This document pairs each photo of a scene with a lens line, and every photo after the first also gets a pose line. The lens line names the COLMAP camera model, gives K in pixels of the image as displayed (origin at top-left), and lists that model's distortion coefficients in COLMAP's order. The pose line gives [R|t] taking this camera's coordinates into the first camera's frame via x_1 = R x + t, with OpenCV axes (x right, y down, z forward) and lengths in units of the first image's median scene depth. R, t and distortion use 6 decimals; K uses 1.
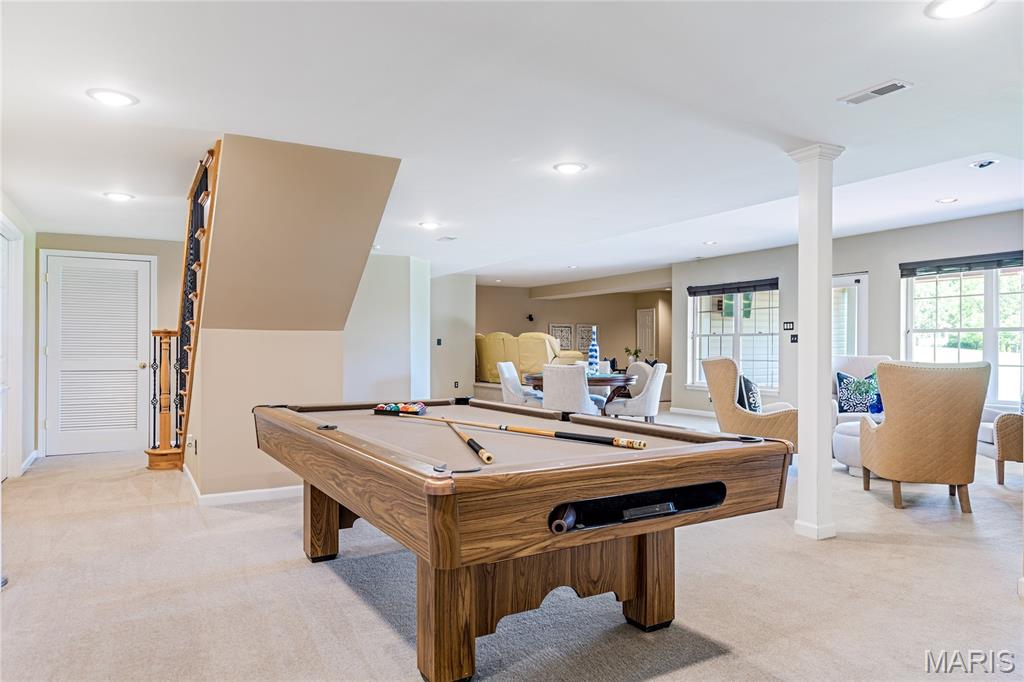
lens RADIAL K [[673.6, 0, 510.6], [0, 673.6, 341.5], [0, 0, 1]] dist [0.011159, 0.001754]
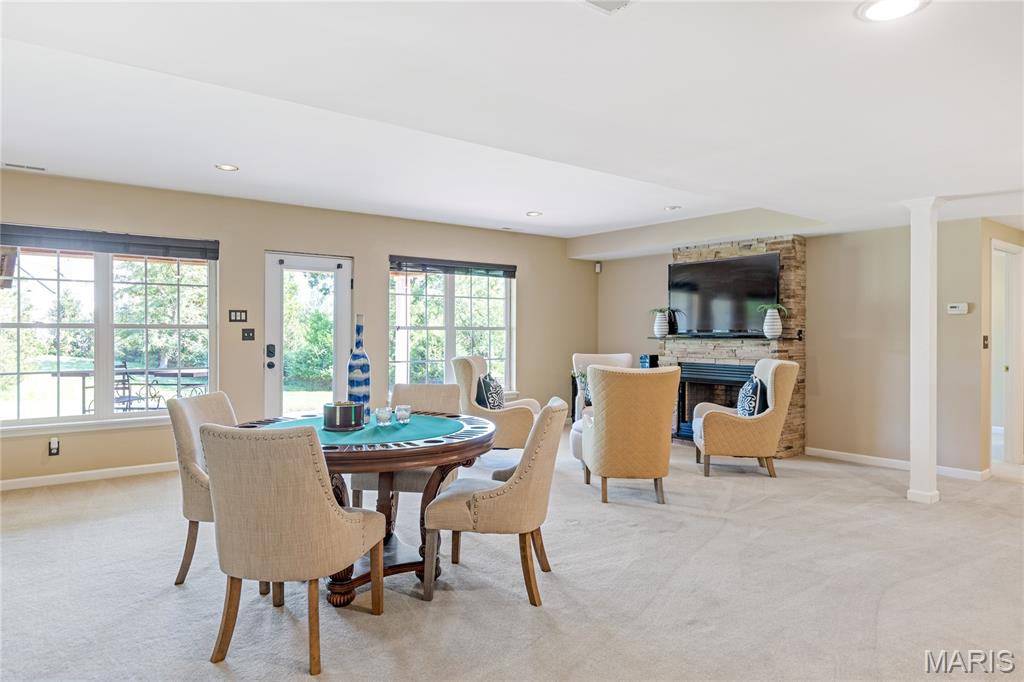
lens RADIAL K [[631.4, 0, 510.8], [0, 631.4, 338.4], [0, 0, 1]] dist [-0.007762, 0.001300]
pose [[-0.105761, -0.006401, 0.994371, -0.255216], [-0.013036, 0.999902, 0.005050, -0.007152], [-0.994306, -0.012429, -0.105834, 0.799698]]
